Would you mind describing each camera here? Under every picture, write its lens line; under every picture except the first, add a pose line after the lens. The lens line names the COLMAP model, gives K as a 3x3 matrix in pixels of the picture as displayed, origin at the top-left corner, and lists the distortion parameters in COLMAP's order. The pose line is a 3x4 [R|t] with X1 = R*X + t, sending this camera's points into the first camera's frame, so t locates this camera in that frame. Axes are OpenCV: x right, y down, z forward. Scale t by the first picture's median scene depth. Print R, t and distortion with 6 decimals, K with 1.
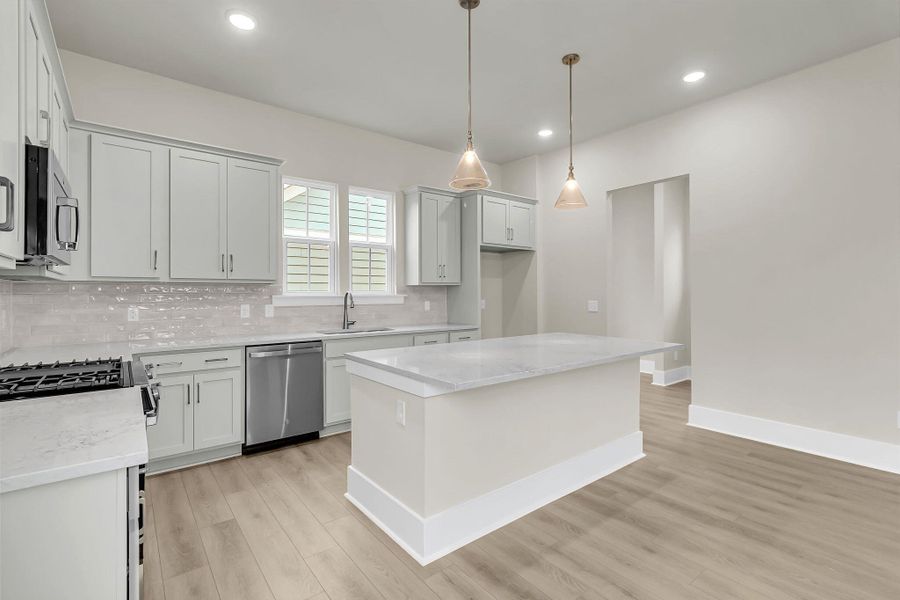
lens RADIAL K [[423.6, 0, 449.4], [0, 423.6, 299.8], [0, 0, 1]] dist [-0.003216, -0.000508]
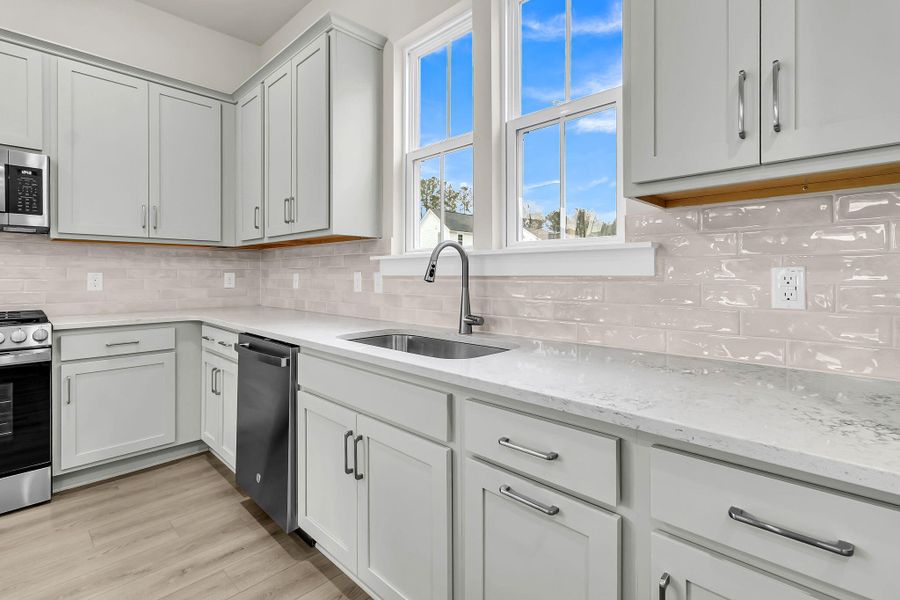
lens RADIAL K [[423.6, 0, 436.1], [0, 423.6, 269.4], [0, 0, 1]] dist [-0.003216, -0.000508]
pose [[0.116681, 0.005205, -0.993156, 0.220976], [0.005163, 0.999970, 0.005847, 0.005114], [0.993156, -0.005810, 0.116650, 1.251482]]
